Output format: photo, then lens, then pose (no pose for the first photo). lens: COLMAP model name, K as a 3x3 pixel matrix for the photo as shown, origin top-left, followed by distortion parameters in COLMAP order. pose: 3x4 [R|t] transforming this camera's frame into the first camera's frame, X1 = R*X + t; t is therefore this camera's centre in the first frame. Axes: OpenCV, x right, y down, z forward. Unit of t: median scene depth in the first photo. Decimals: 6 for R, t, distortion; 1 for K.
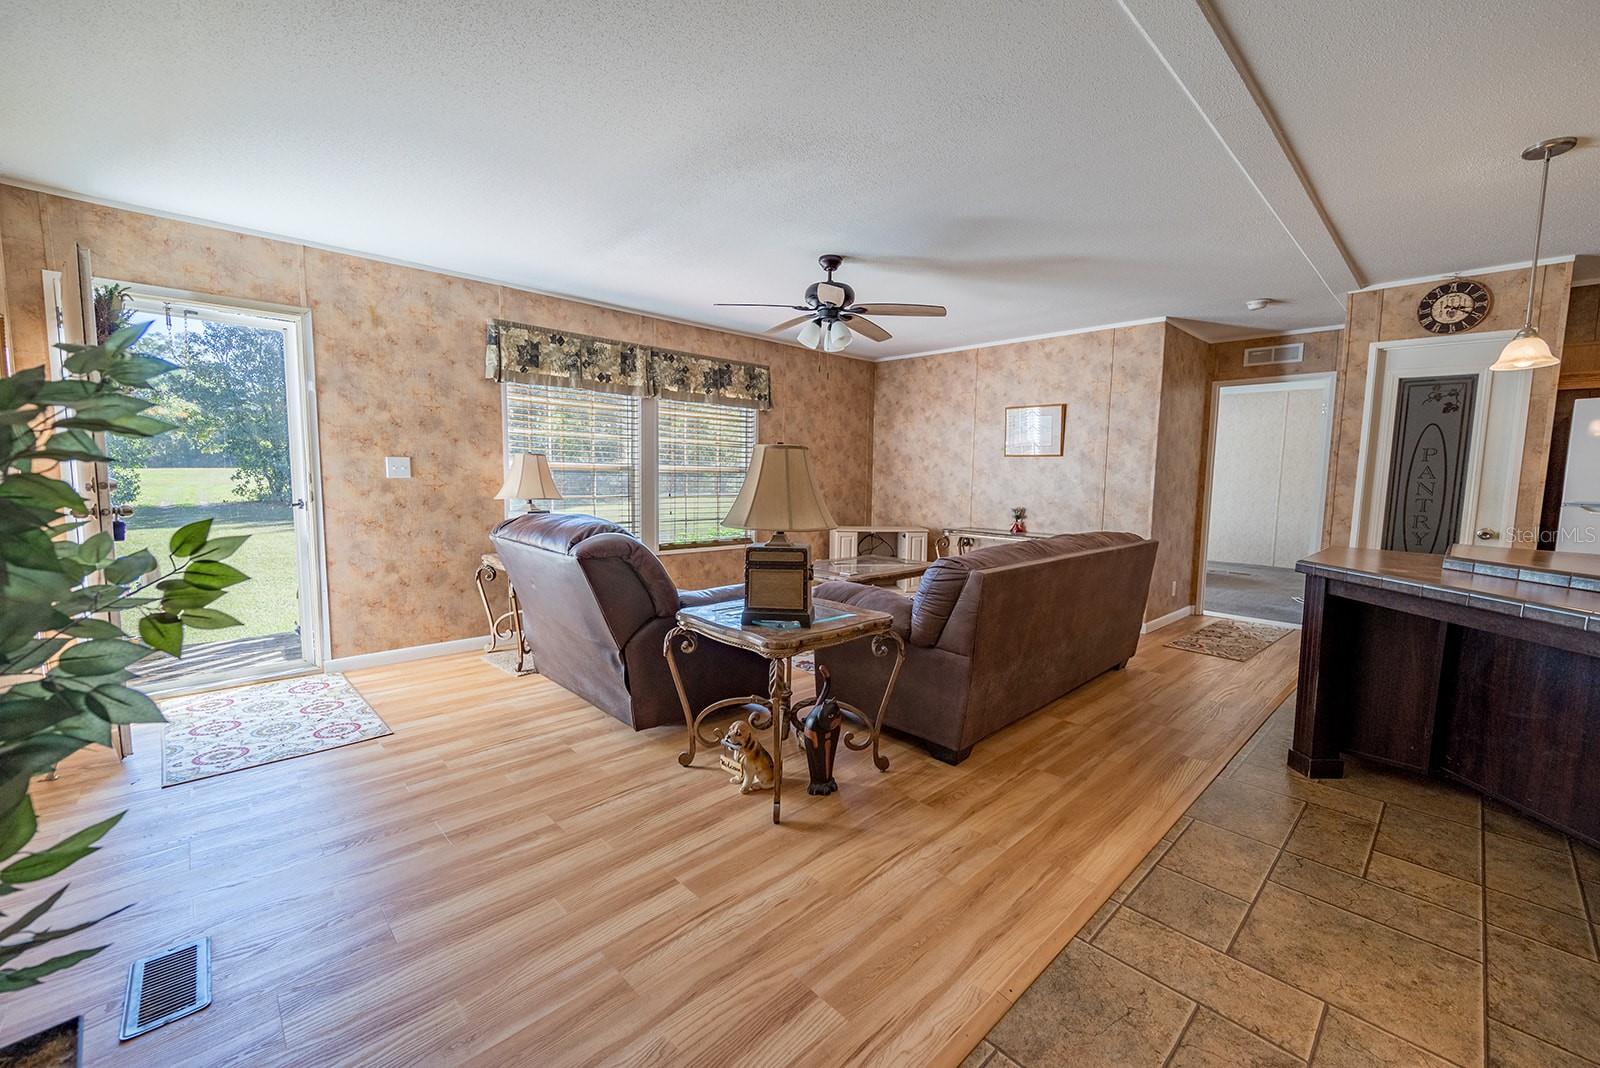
lens RADIAL K [[640.3, 0, 800.0], [0, 640.3, 534.0], [0, 0, 1]] dist [-0.001210, -0.000244]
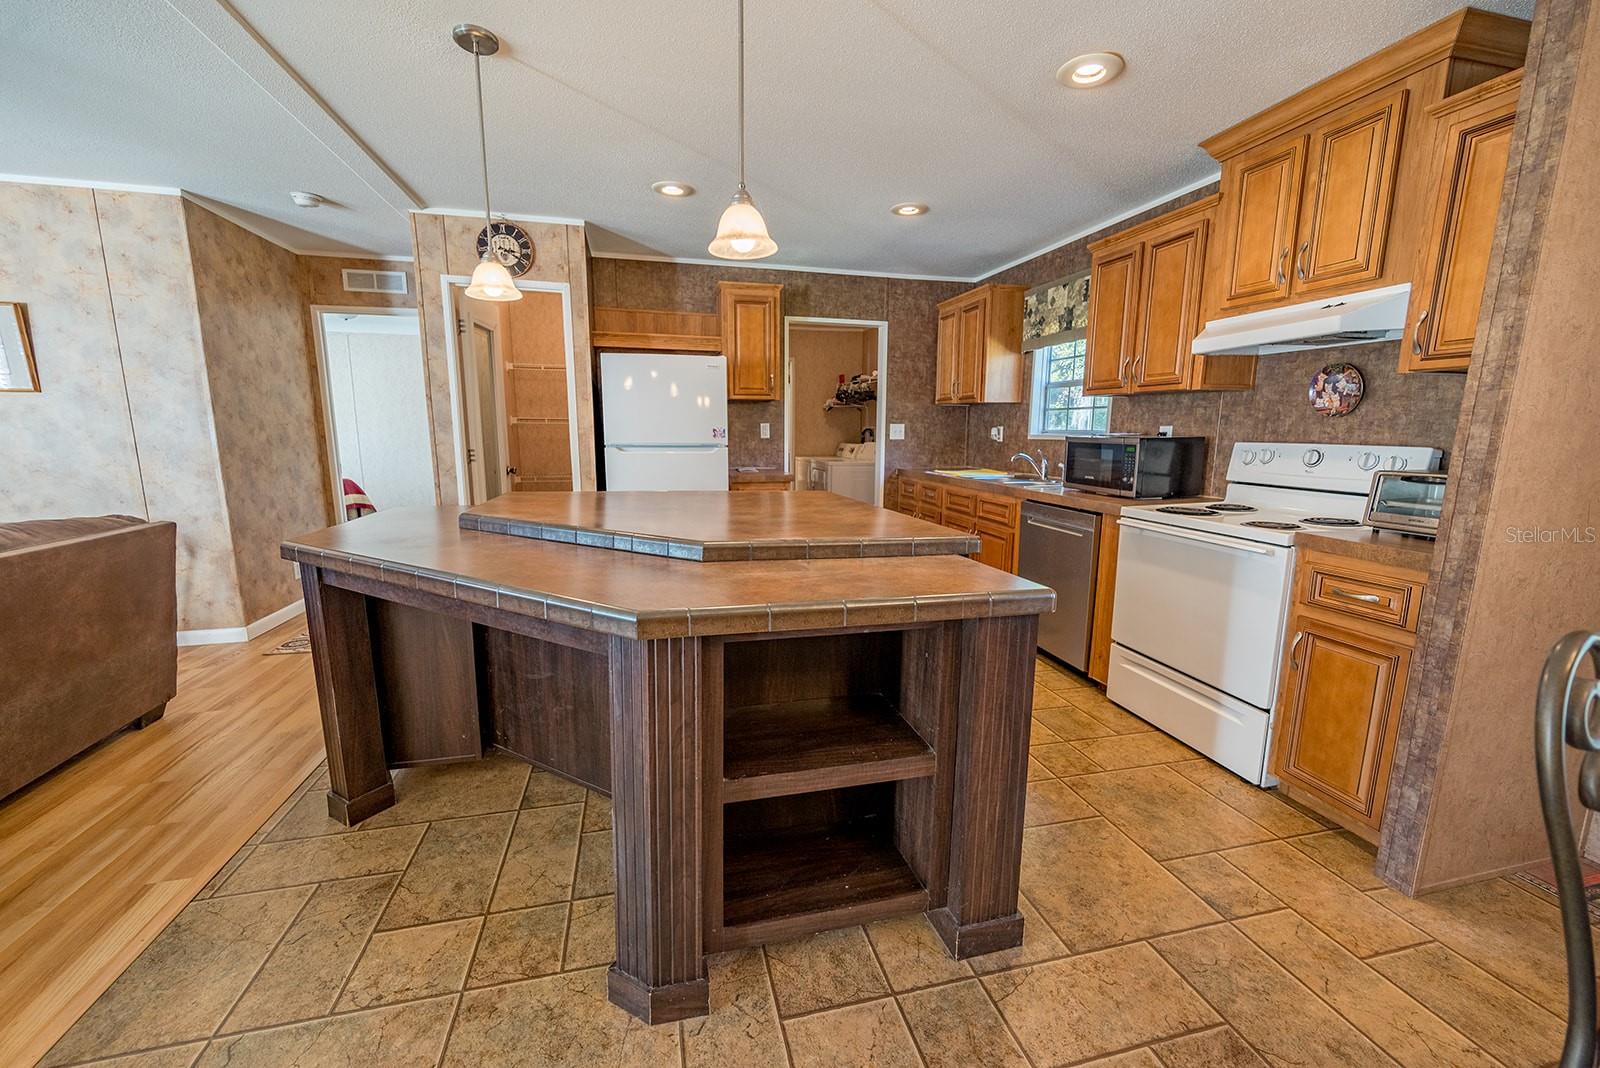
lens RADIAL K [[631.2, 0, 802.8], [0, 631.2, 534.8], [0, 0, 1]] dist [-0.001669, -0.000298]
pose [[0.486045, -0.156455, 0.859815, 0.335085], [0.086763, 0.987623, 0.130666, -0.005389], [-0.869616, 0.011090, 0.493604, 0.119658]]
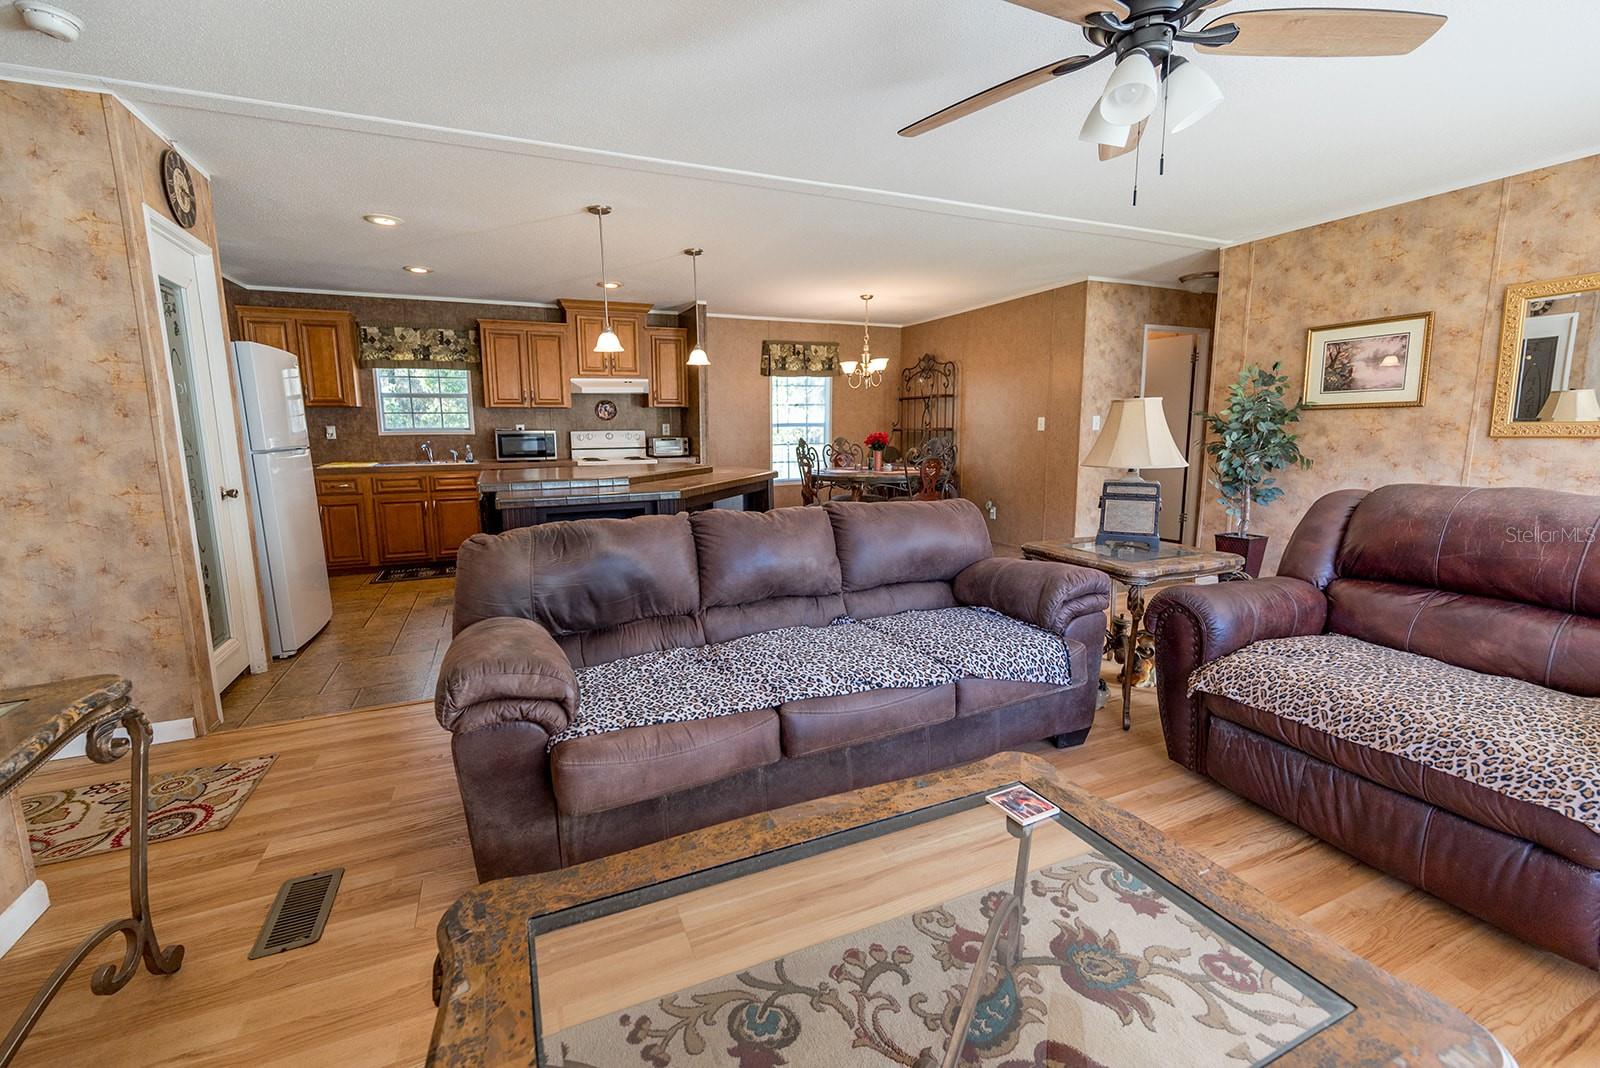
lens RADIAL K [[658.0, 0, 781.5], [0, 658.0, 524.1], [0, 0, 1]] dist [-0.002191, -0.000225]
pose [[-0.938835, -0.056736, 0.339662, 0.106887], [0.029816, 0.969238, 0.244312, -0.146755], [-0.343075, 0.239496, -0.908263, 1.534027]]
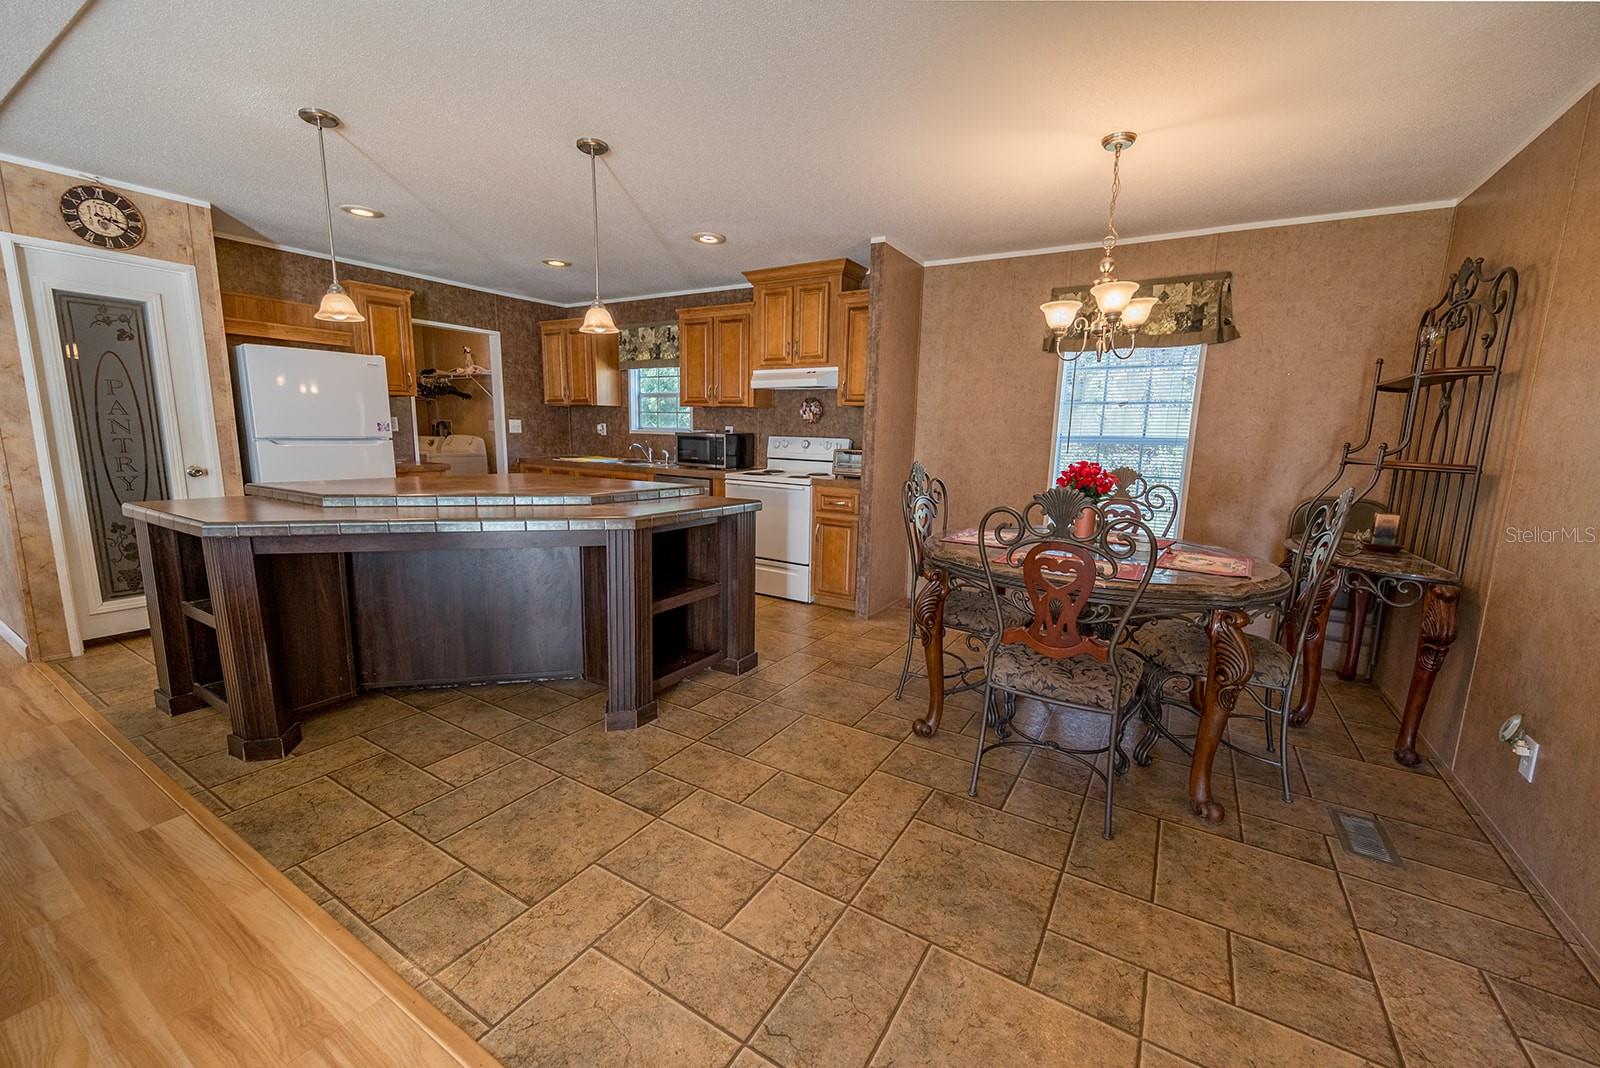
lens RADIAL K [[631.2, 0, 801.8], [0, 631.2, 532.2], [0, 0, 1]] dist [-0.002041, -0.000015]
pose [[-0.261412, -0.177372, 0.948790, -0.126144], [0.068702, 0.977059, 0.201585, -0.040566], [-0.962779, 0.117881, -0.243229, 0.337880]]
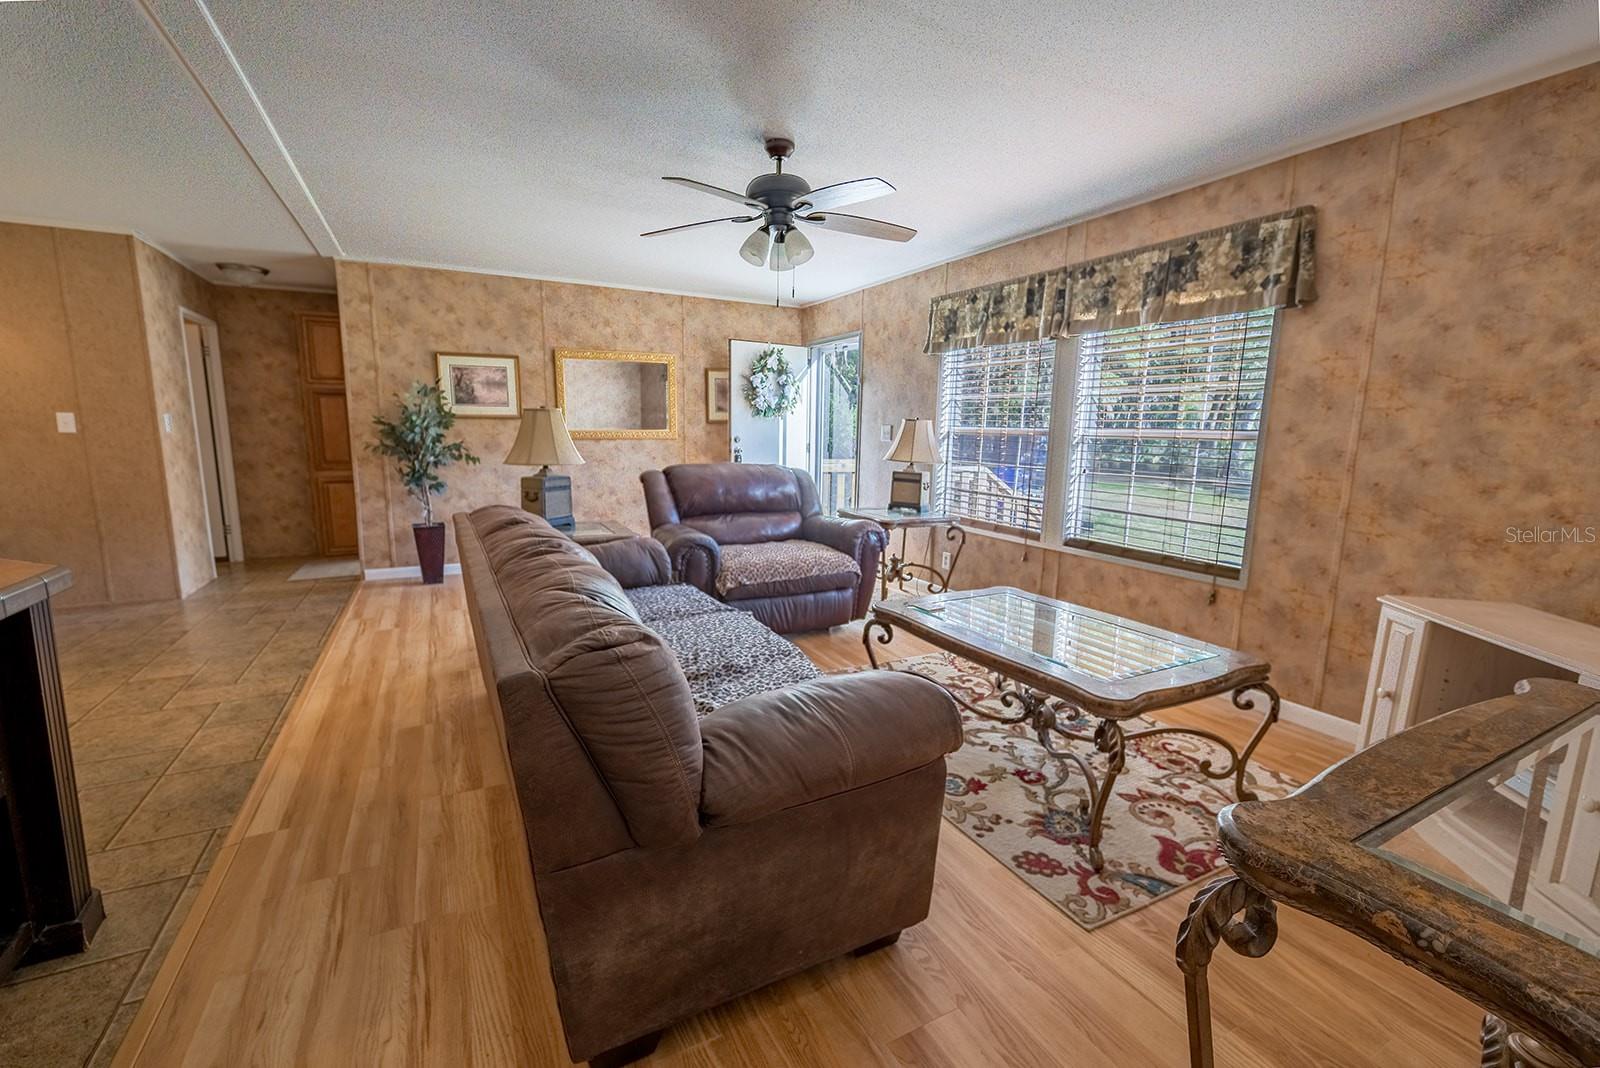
lens RADIAL K [[655.6, 0, 780.4], [0, 655.6, 531.4], [0, 0, 1]] dist [-0.001996, -0.000135]
pose [[-0.280368, 0.127116, -0.951439, 0.820806], [-0.113208, 0.979896, 0.164278, -0.108489], [0.953194, 0.153769, -0.260341, 1.245390]]
